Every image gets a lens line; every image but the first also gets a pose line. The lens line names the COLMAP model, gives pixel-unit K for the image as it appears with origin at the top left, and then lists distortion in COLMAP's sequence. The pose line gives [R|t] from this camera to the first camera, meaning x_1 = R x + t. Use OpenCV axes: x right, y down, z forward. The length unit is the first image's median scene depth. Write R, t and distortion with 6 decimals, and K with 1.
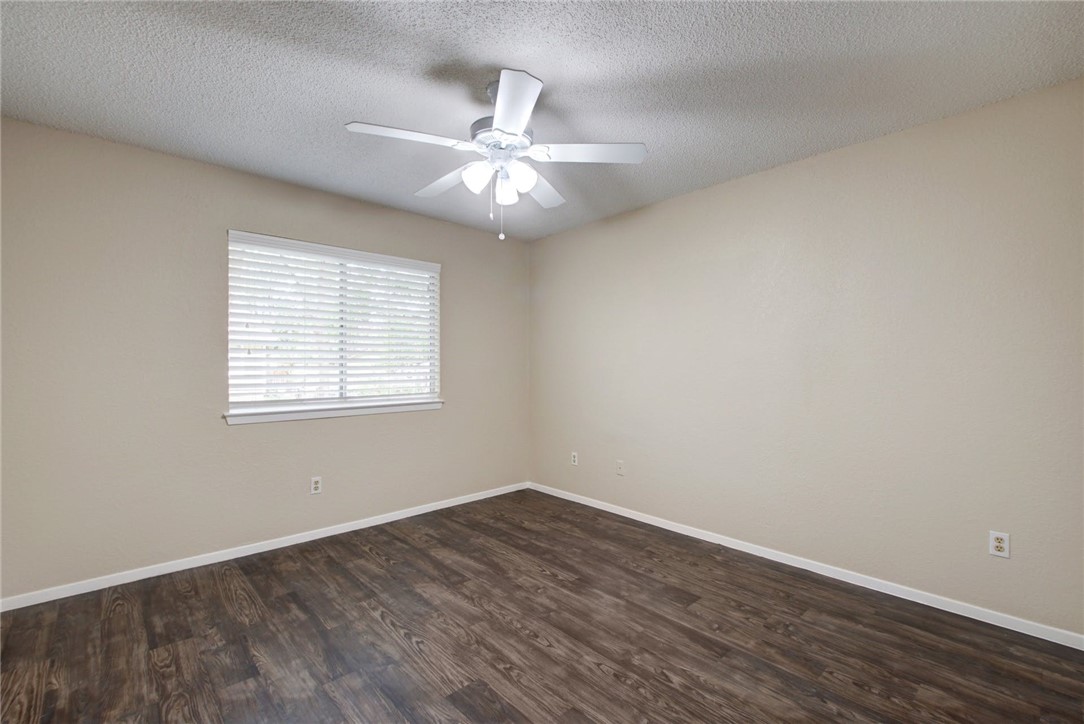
lens RADIAL K [[492.8, 0, 542.7], [0, 492.8, 363.9], [0, 0, 1]] dist [-0.000135, 0.000001]
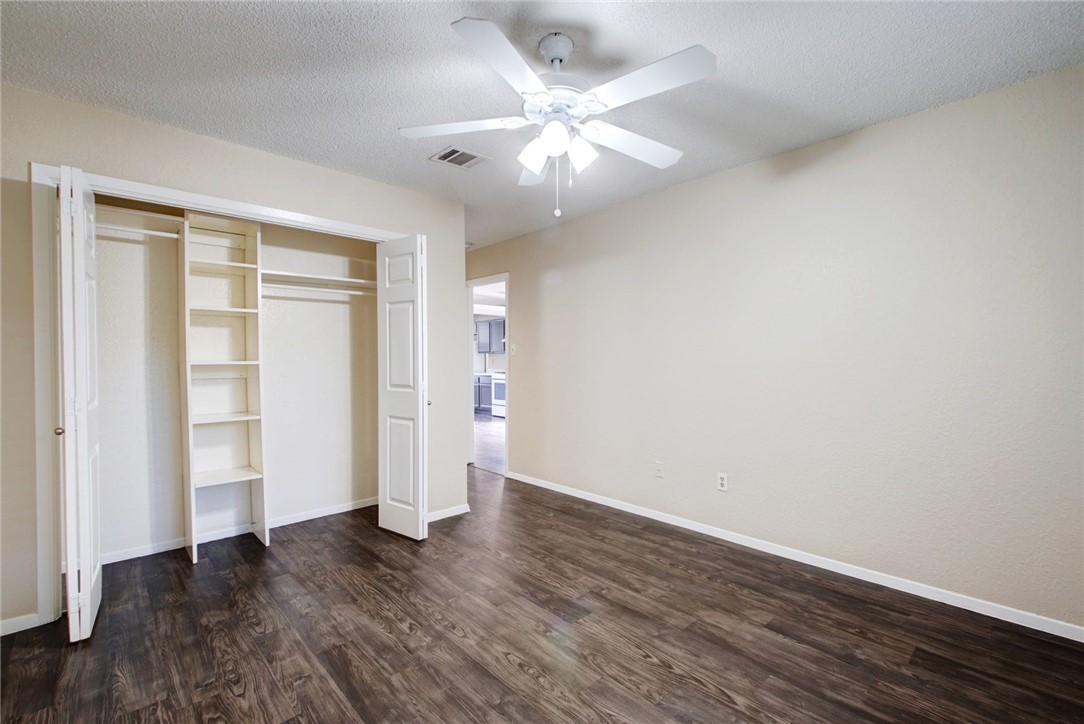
lens RADIAL K [[492.8, 0, 545.3], [0, 492.8, 363.0], [0, 0, 1]] dist [-0.000135, 0.000001]
pose [[-0.999969, 0.005962, -0.005234, -0.058386], [0.005940, 0.999973, 0.004232, 0.007449], [0.005259, 0.004201, -0.999977, 1.984537]]
